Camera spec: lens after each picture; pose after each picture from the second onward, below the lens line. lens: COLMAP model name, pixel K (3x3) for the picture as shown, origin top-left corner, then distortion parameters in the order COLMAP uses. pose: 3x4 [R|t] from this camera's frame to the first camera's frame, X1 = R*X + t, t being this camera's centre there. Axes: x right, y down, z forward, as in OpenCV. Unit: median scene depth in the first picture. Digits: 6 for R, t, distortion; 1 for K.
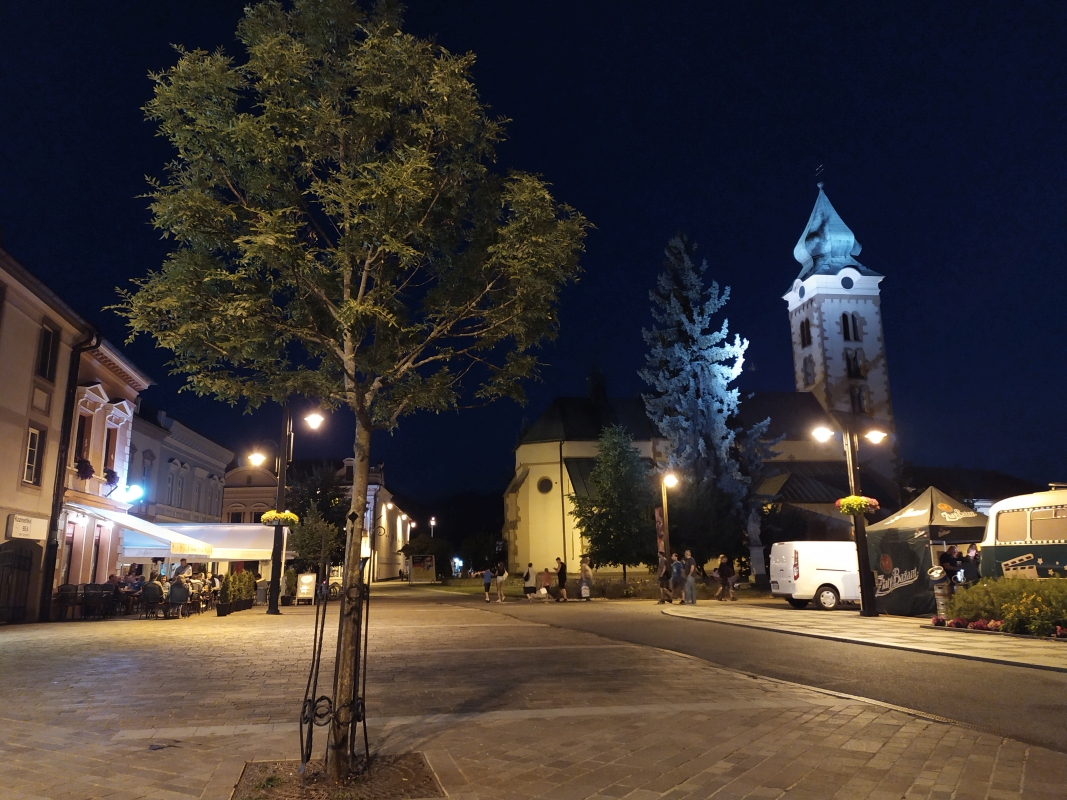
lens RADIAL K [[757.9, 0, 533.5], [0, 757.9, 400.0], [0, 0, 1]] dist [0.002678, 0.001551]
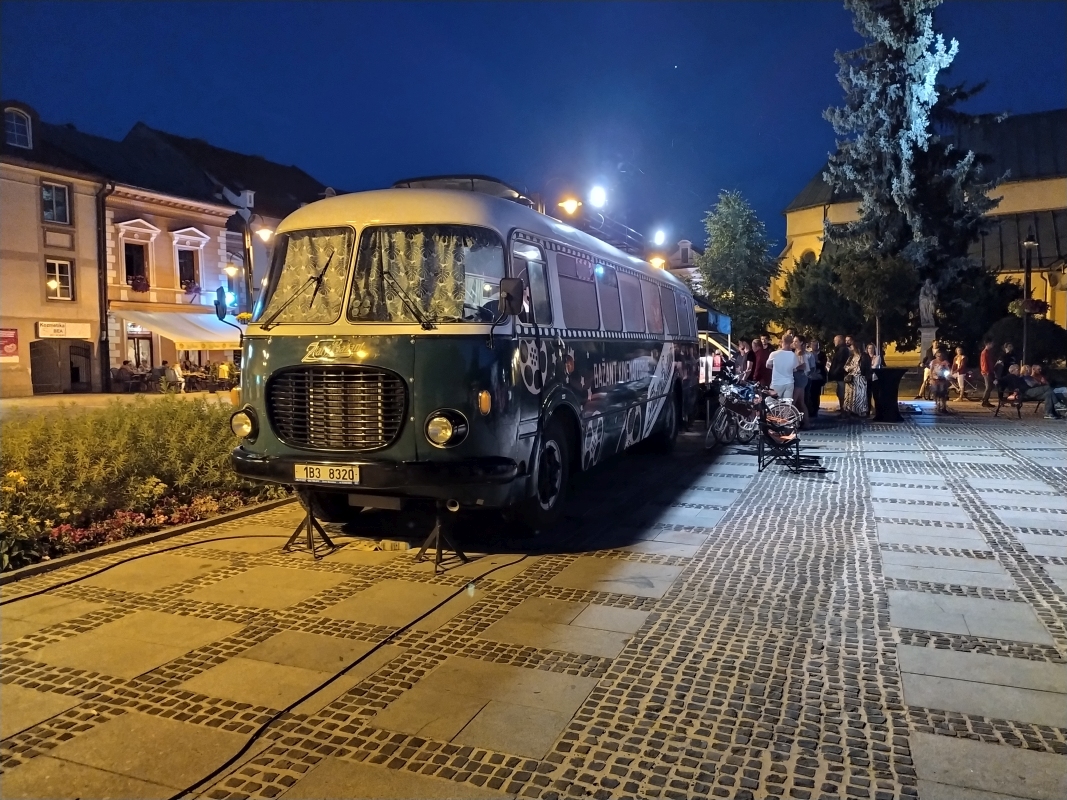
lens RADIAL K [[757.9, 0, 533.5], [0, 757.9, 400.0], [0, 0, 1]] dist [0.002678, 0.001551]
pose [[0.830055, 0.038343, -0.556362, 0.232114], [0.122991, 0.960484, 0.249688, 0.011378], [0.543951, -0.275683, 0.792538, 0.080551]]
